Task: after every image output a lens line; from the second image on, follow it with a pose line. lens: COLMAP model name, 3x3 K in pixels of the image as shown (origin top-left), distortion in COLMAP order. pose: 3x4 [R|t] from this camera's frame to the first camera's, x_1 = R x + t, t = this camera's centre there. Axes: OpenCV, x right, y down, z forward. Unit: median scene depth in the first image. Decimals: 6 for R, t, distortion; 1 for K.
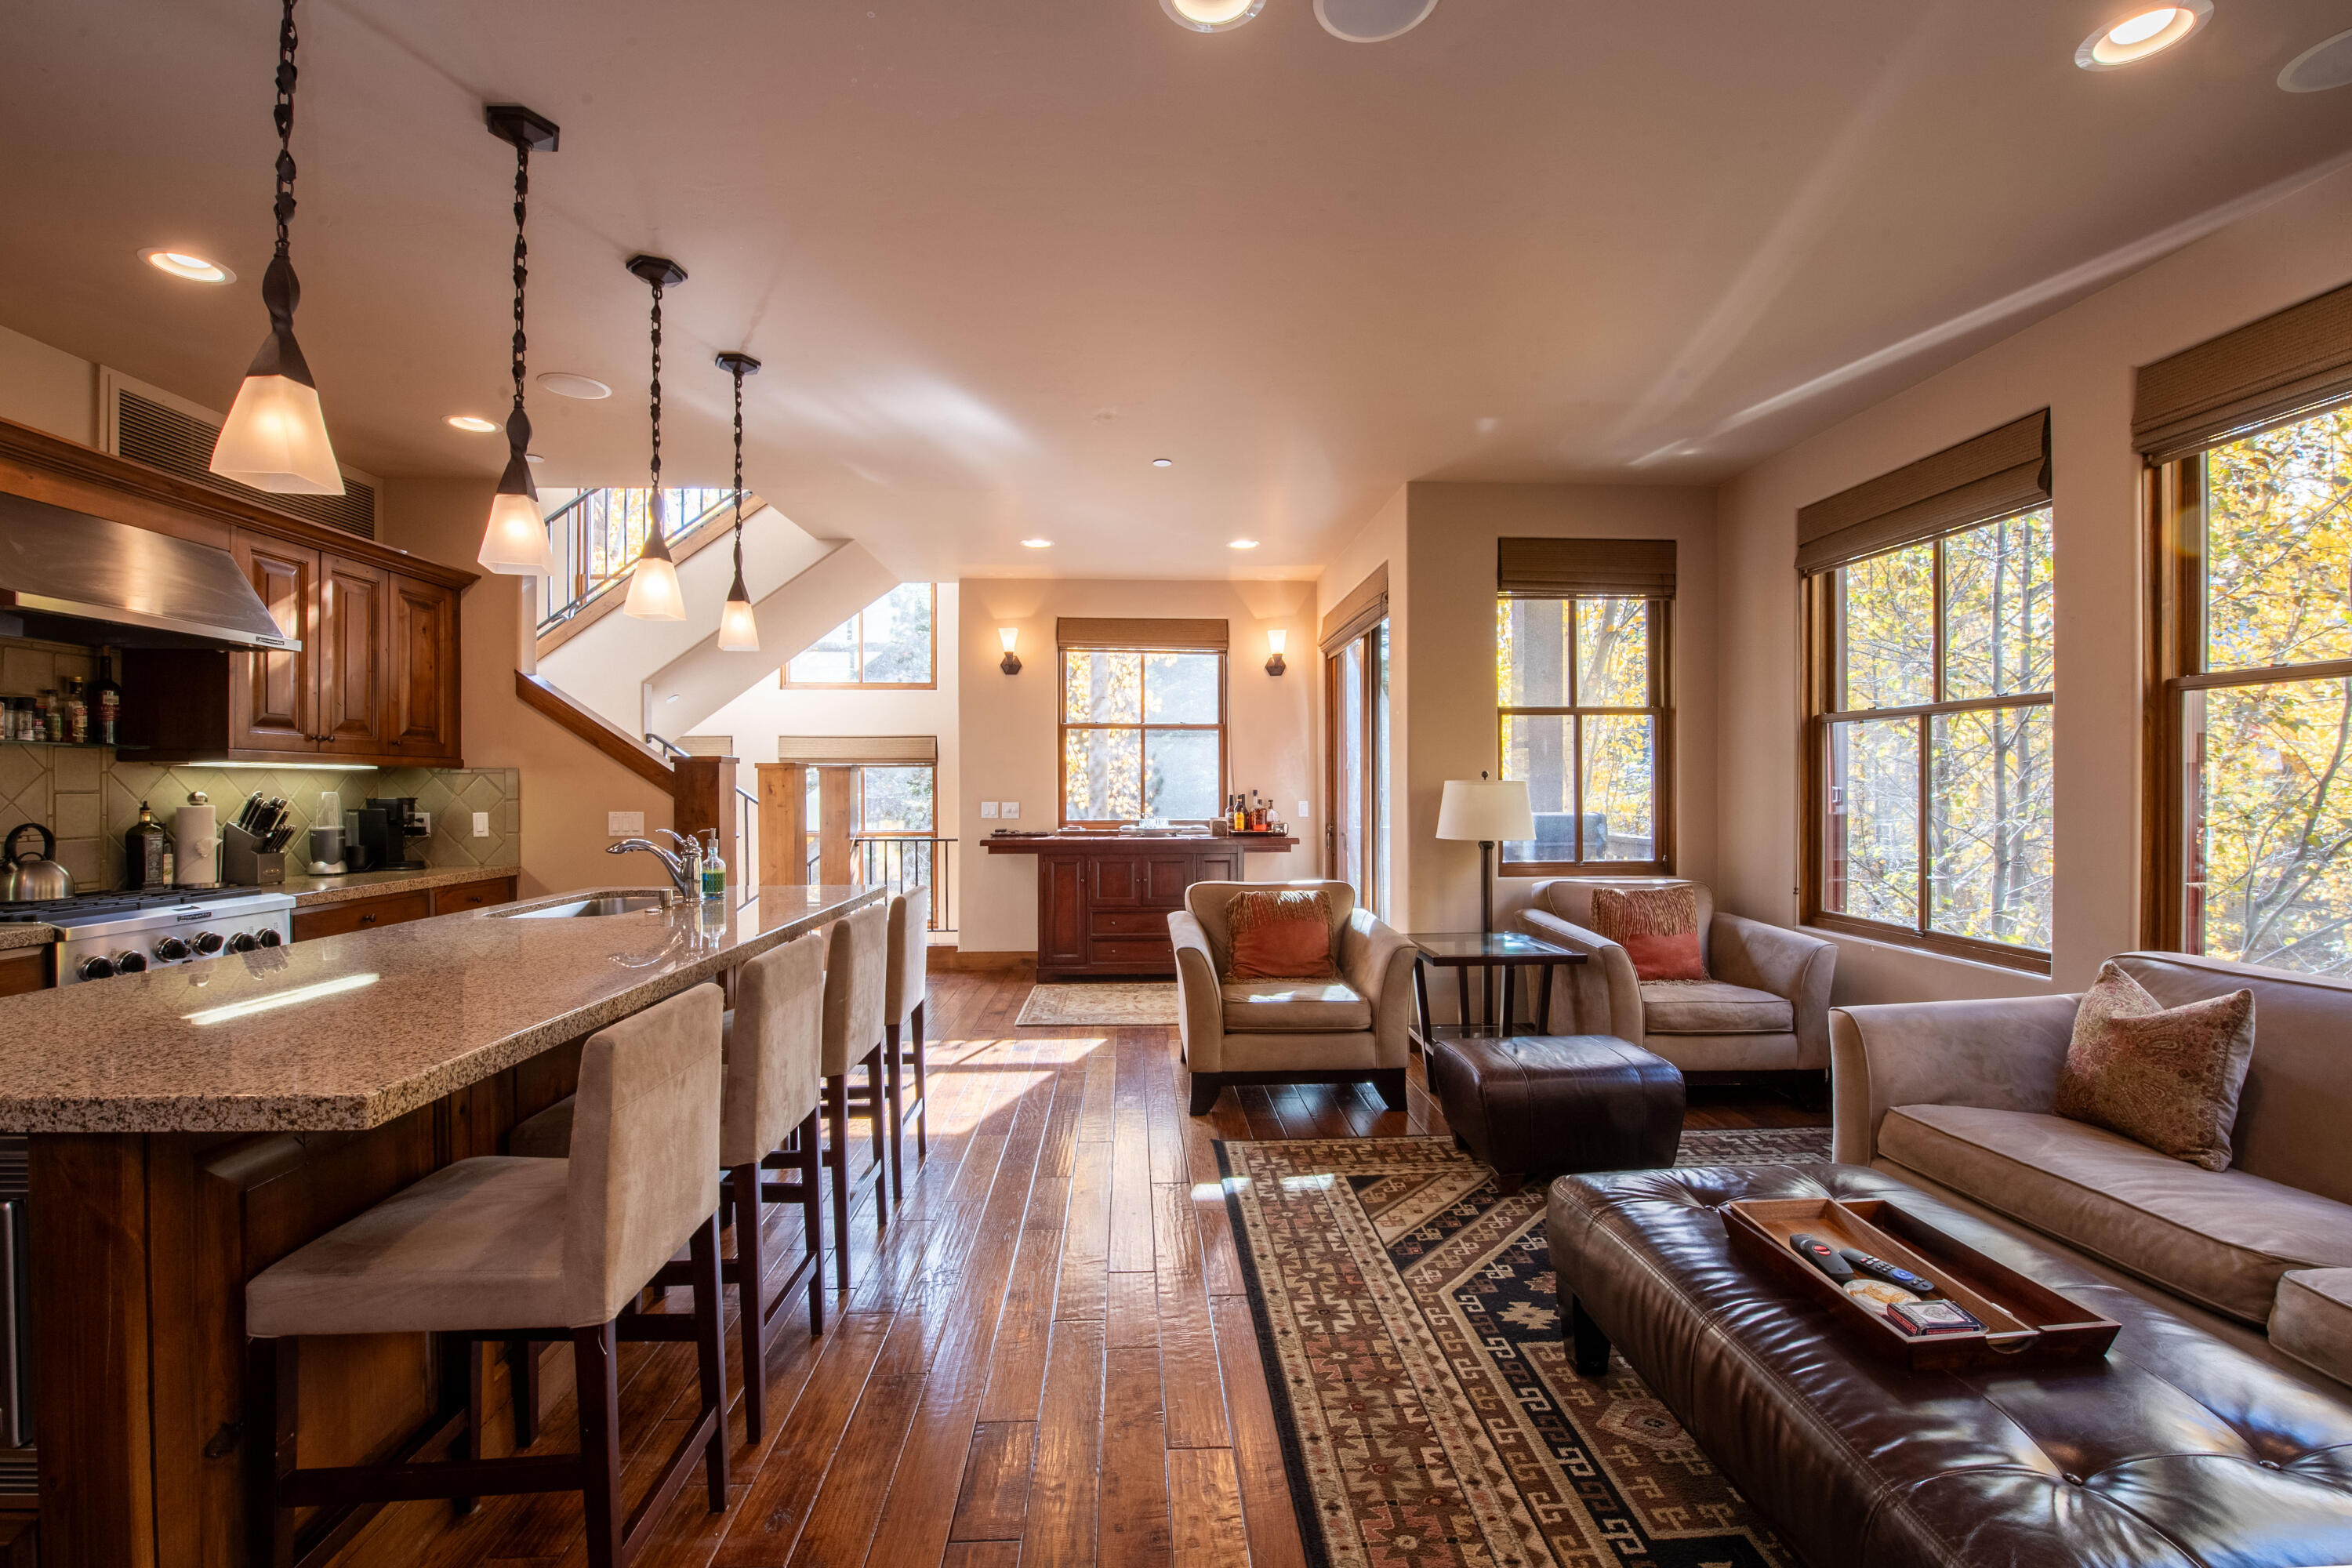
lens RADIAL K [[975.0, 0, 1213.0], [0, 975.0, 787.9], [0, 0, 1]] dist [-0.017985, -0.000341]
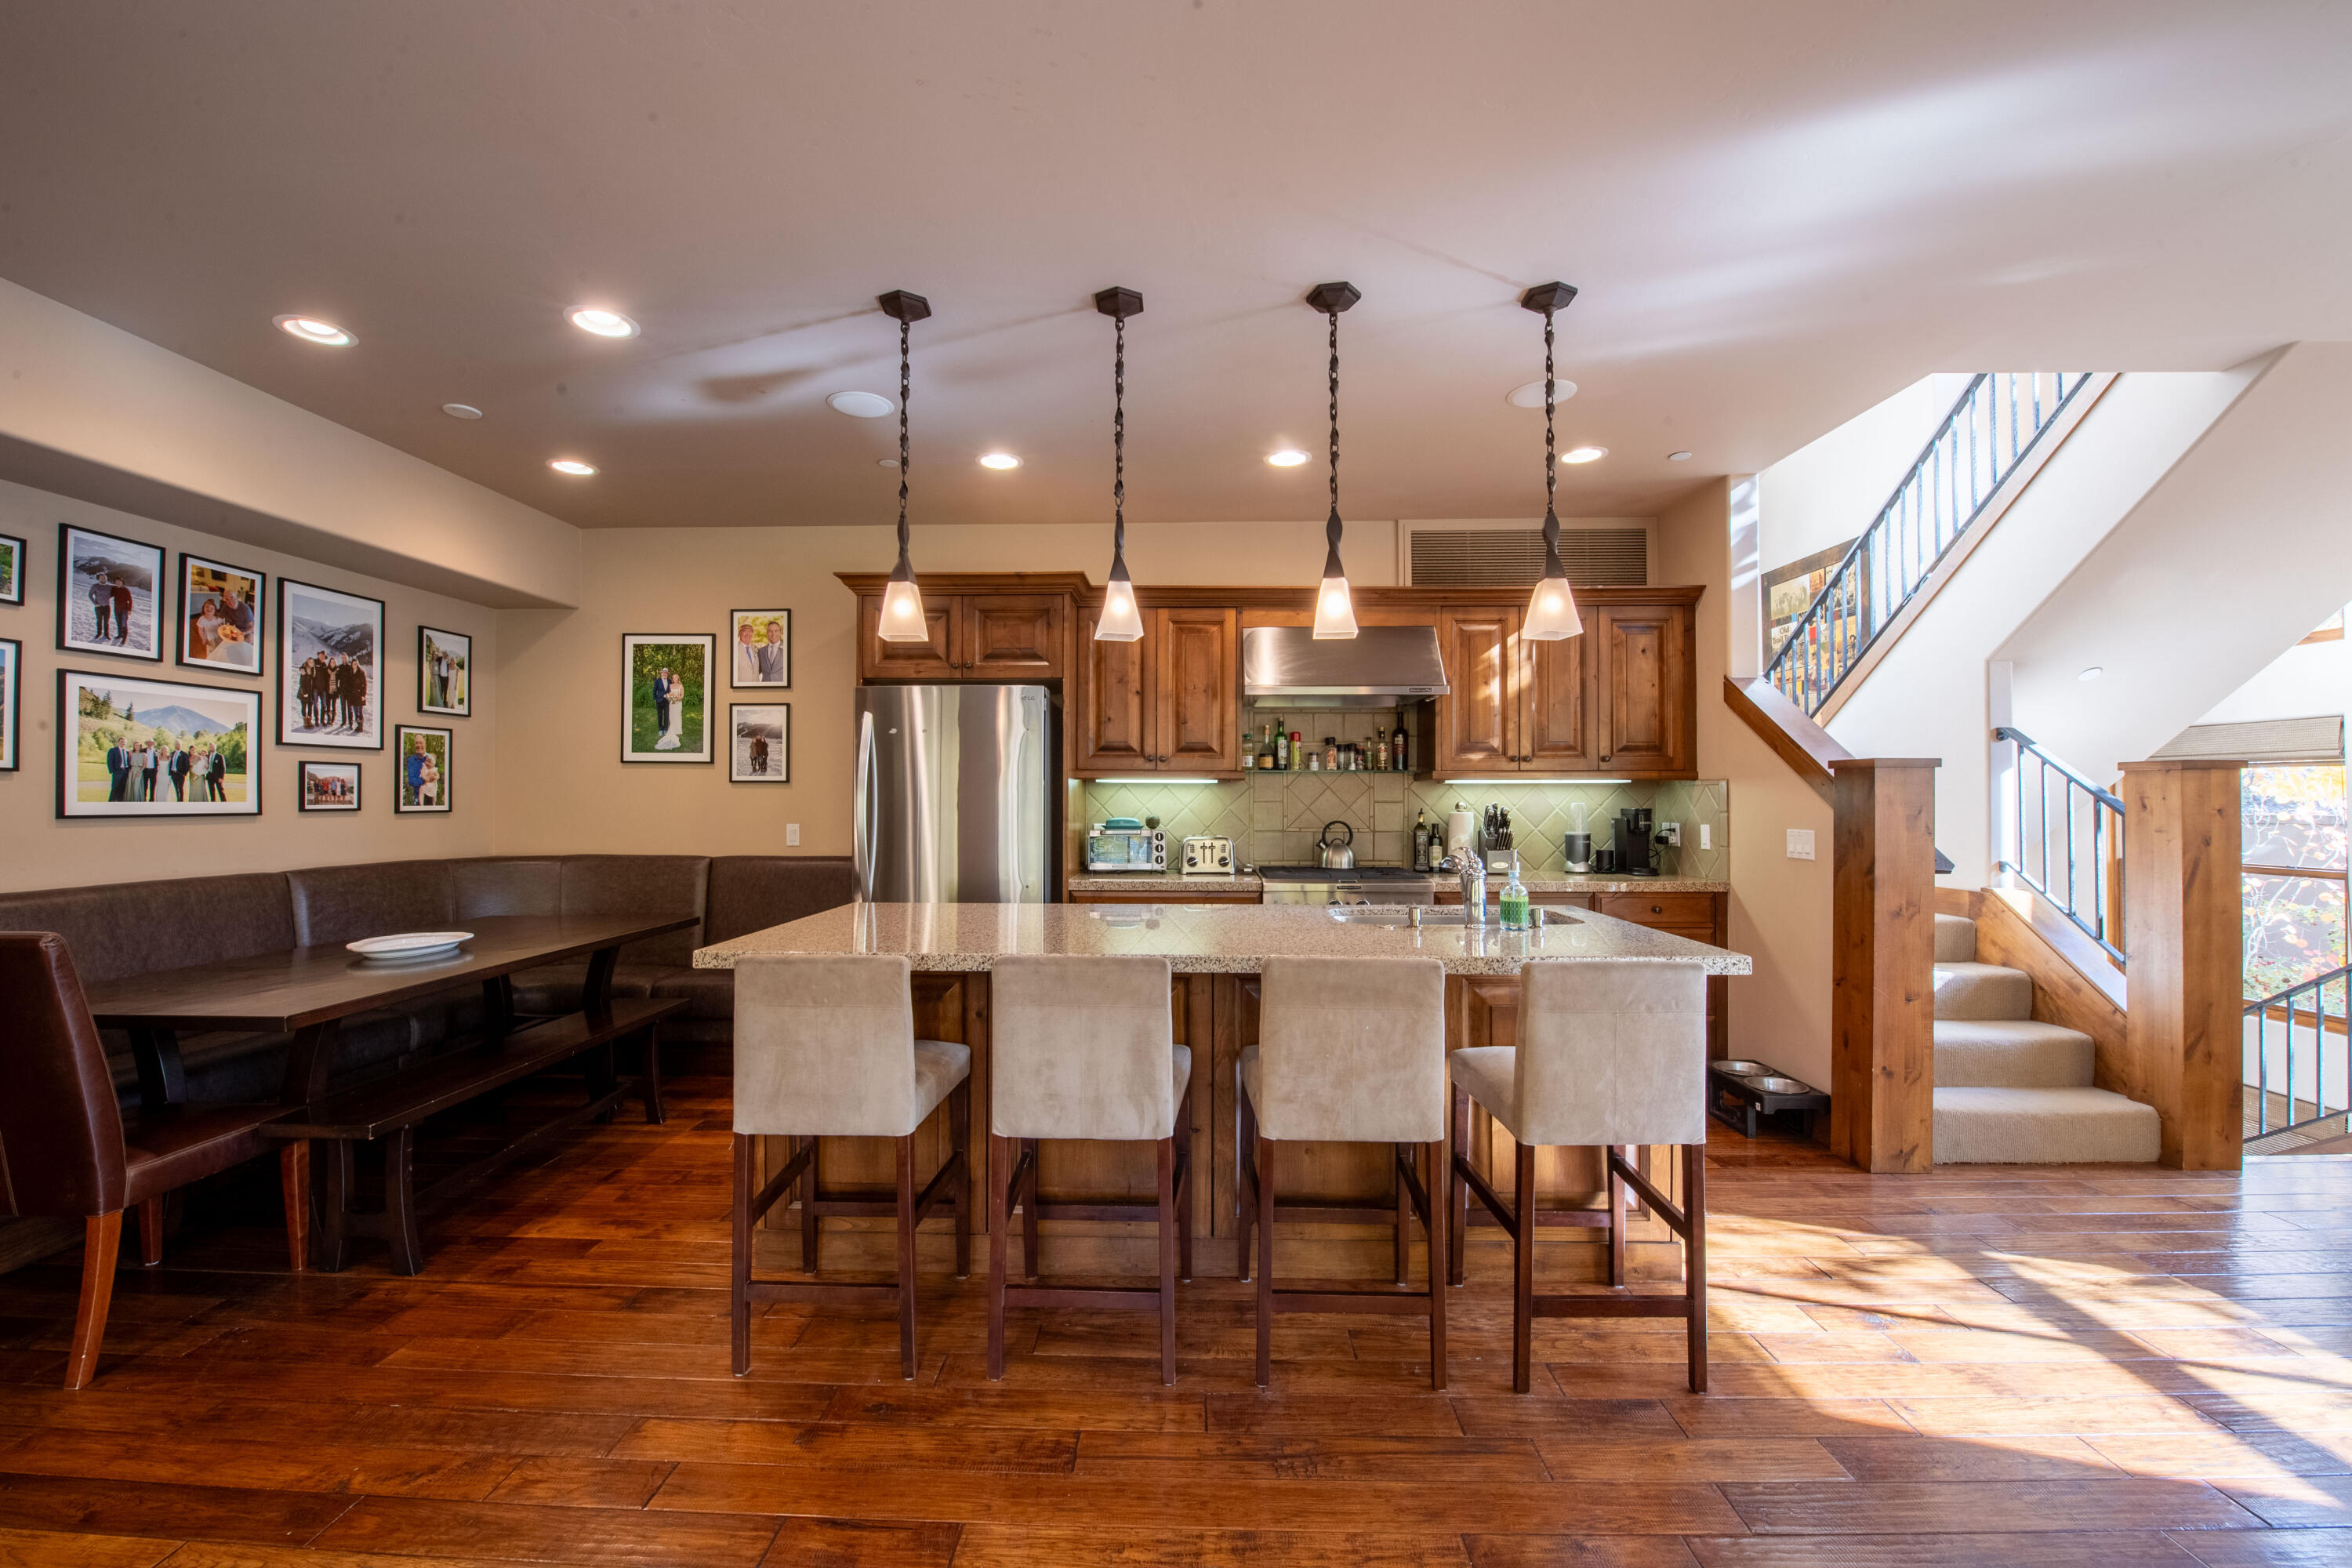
lens RADIAL K [[944.3, 0, 1168.4], [0, 944.3, 799.8], [0, 0, 1]] dist [-0.019711, -0.000716]
pose [[-0.117067, 0.005292, -0.993110, 0.278873], [-0.002507, 0.999981, 0.005624, -0.004231], [0.993121, 0.003148, -0.117052, 0.601303]]
